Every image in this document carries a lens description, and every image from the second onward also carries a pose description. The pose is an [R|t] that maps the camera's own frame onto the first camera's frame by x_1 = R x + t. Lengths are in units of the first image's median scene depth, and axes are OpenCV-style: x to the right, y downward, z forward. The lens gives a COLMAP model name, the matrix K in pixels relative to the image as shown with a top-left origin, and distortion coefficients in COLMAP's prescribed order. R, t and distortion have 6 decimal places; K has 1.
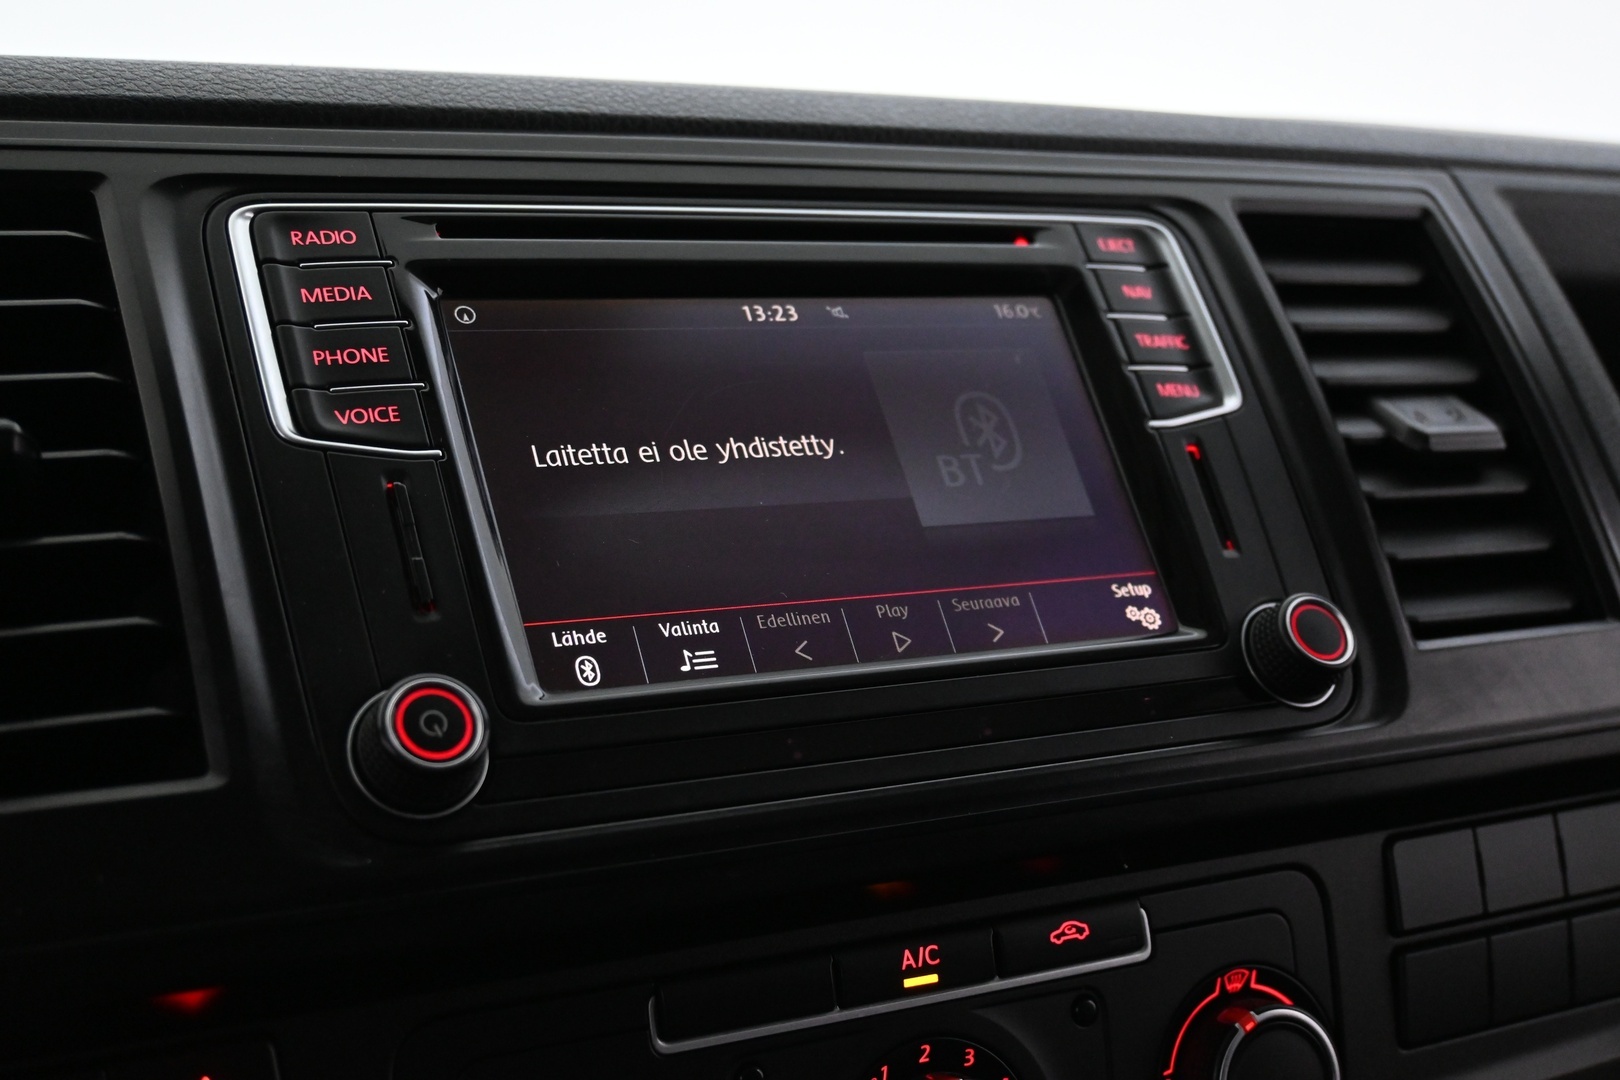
lens RADIAL K [[1939.4, 0, 826.3], [0, 1939.4, 527.8], [0, 0, 1]] dist [0.019672, 0.000000]
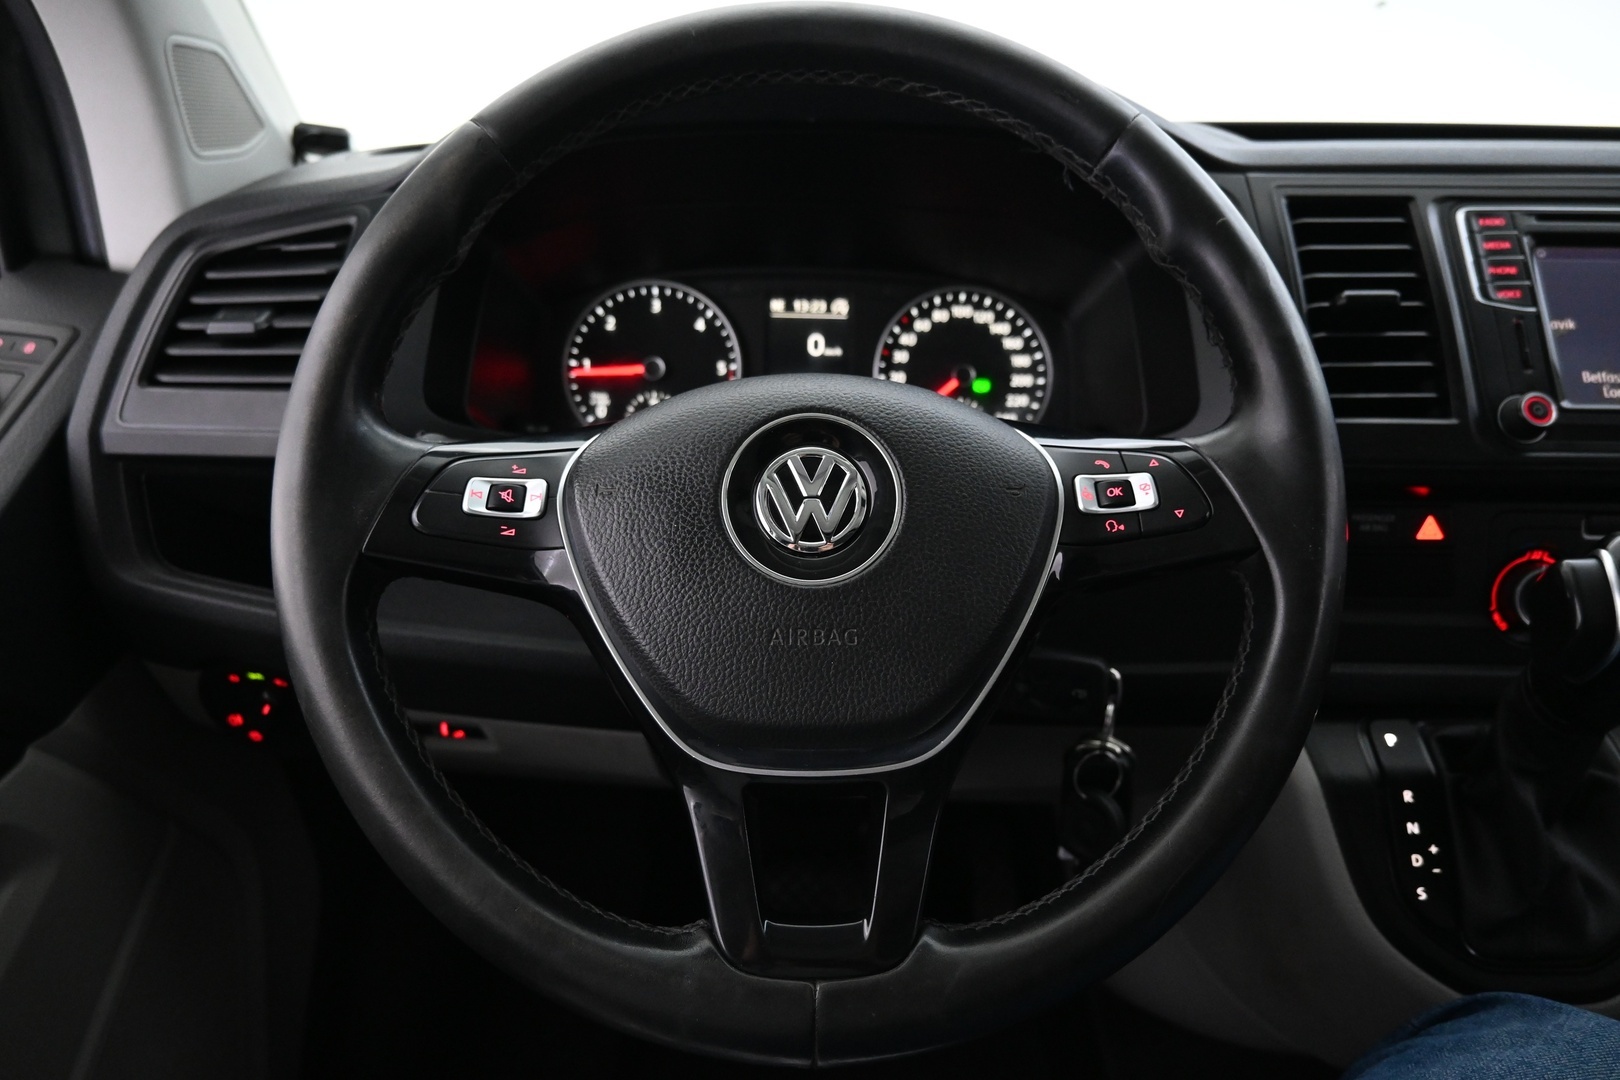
lens RADIAL K [[1104.8, 0, 821.4], [0, 1104.8, 544.4], [0, 0, 1]] dist [-0.004588, 0.002420]
pose [[0.892694, 0.167646, -0.418322, -0.345352], [-0.069893, 0.968505, 0.238985, -0.017648], [0.445211, -0.184102, 0.876295, -0.746051]]
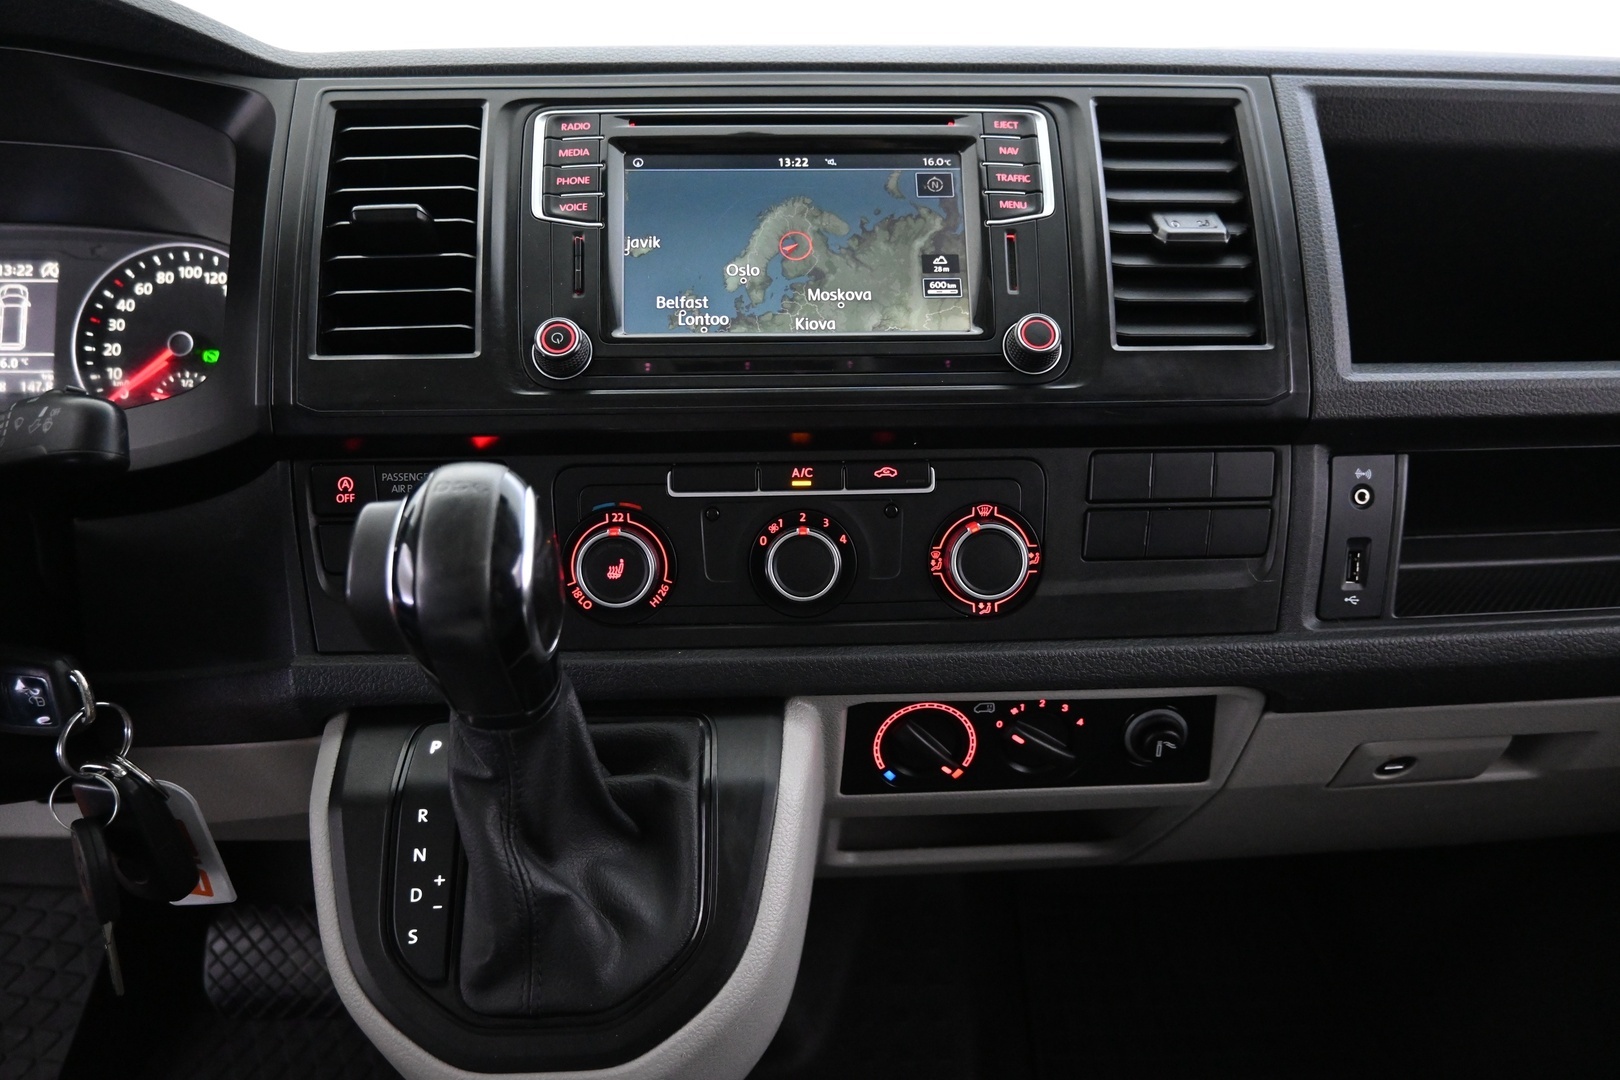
lens RADIAL K [[1104.8, 0, 807.5], [0, 1104.8, 533.5], [0, 0, 1]] dist [-0.004588, 0.002420]
pose [[0.906044, 0.124040, -0.404597, 0.517345], [-0.047426, 0.979818, 0.194184, 0.046506], [0.420518, -0.156751, 0.893641, -0.090962]]
